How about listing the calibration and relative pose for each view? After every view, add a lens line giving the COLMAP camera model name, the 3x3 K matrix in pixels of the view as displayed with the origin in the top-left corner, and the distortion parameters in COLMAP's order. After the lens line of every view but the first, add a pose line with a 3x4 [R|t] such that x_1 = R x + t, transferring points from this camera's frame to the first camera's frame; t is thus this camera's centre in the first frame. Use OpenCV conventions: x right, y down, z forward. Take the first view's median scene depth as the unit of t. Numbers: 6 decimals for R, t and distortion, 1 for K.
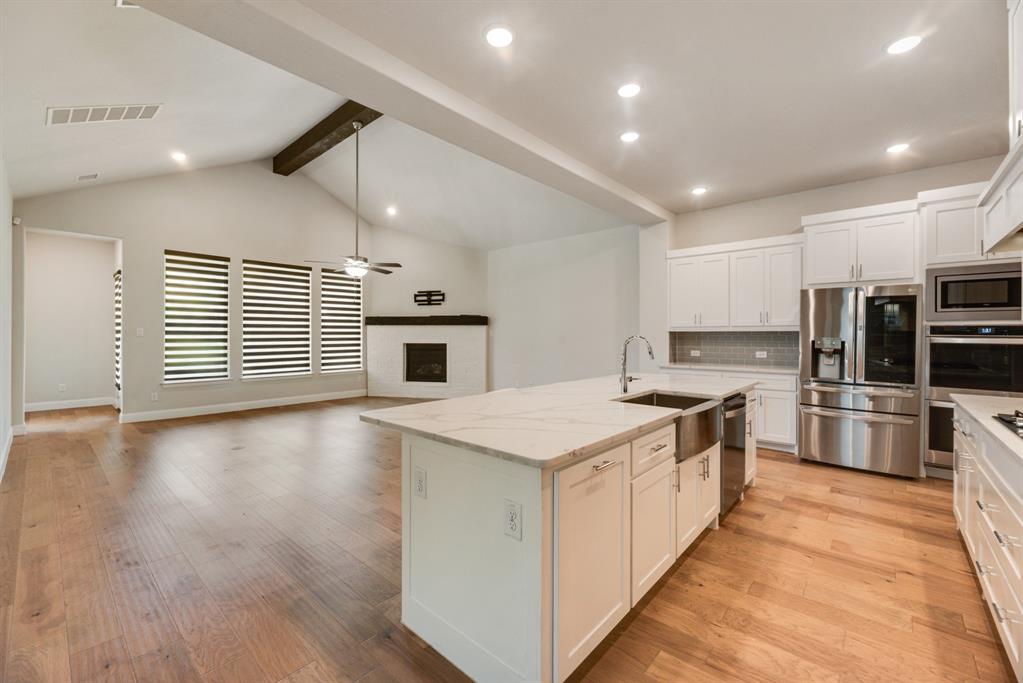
lens RADIAL K [[417.5, 0, 515.9], [0, 417.5, 338.3], [0, 0, 1]] dist [-0.001044, -0.000240]
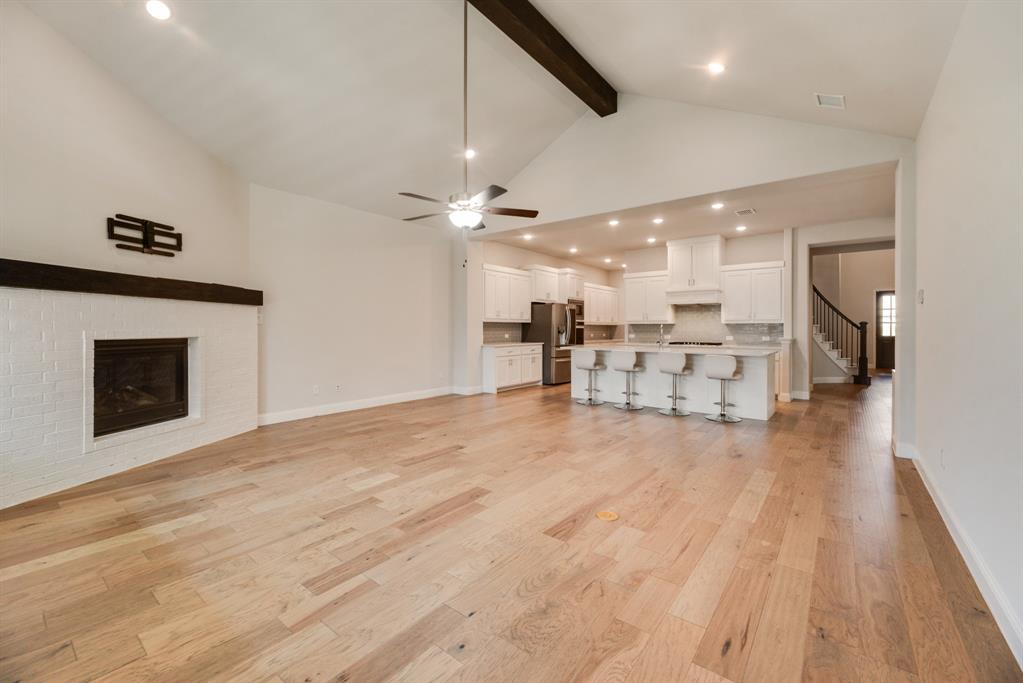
lens RADIAL K [[422.0, 0, 514.9], [0, 422.0, 327.1], [0, 0, 1]] dist [0.000467, -0.000134]
pose [[-0.057328, 0.001023, 0.998355, -0.707916], [0.004936, 0.999988, -0.000741, 0.002245], [-0.998343, 0.004885, -0.057332, 0.662944]]
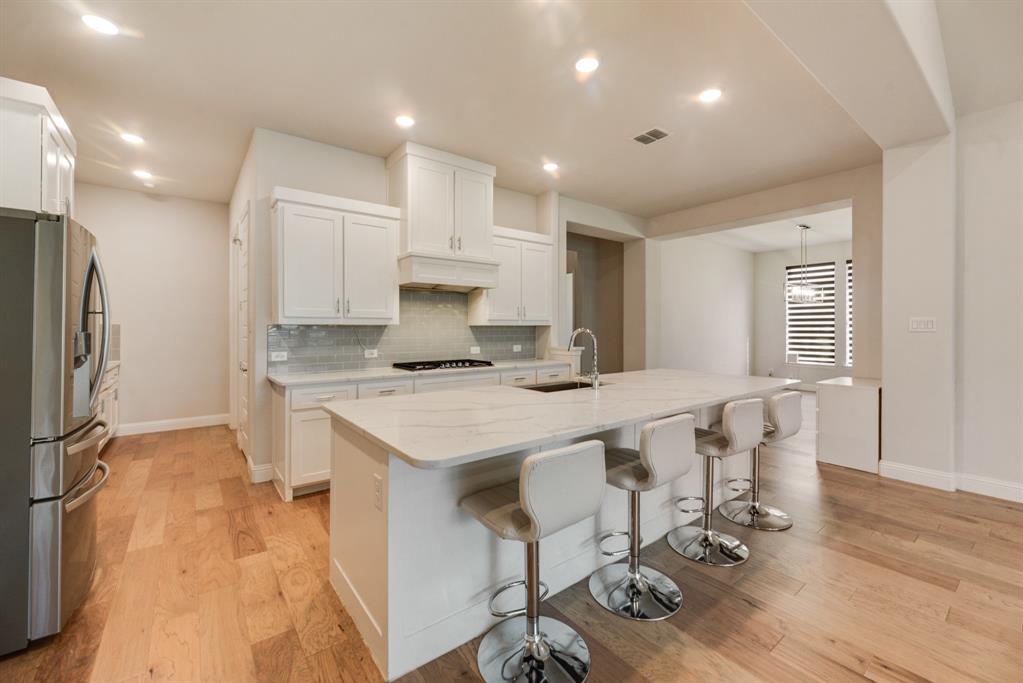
lens RADIAL K [[422.0, 0, 514.9], [0, 422.0, 327.1], [0, 0, 1]] dist [0.000467, -0.000134]
pose [[-0.982055, -0.003576, 0.188559, 0.085622], [-0.002331, 0.999974, 0.006825, -0.006075], [-0.188578, 0.006263, -0.982038, 0.665589]]
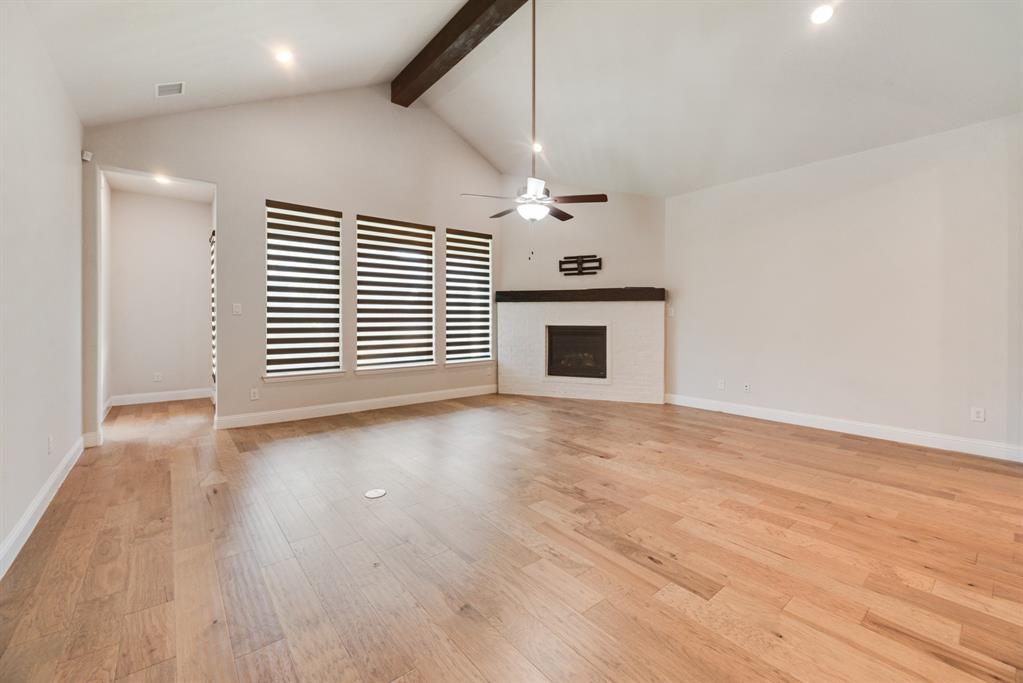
lens RADIAL K [[422.0, 0, 514.9], [0, 422.0, 327.1], [0, 0, 1]] dist [0.000467, -0.000134]
pose [[0.986533, 0.004786, -0.163495, -0.207114], [-0.002882, 0.999925, 0.011885, 0.005907], [0.163539, -0.011253, 0.986473, 0.242166]]
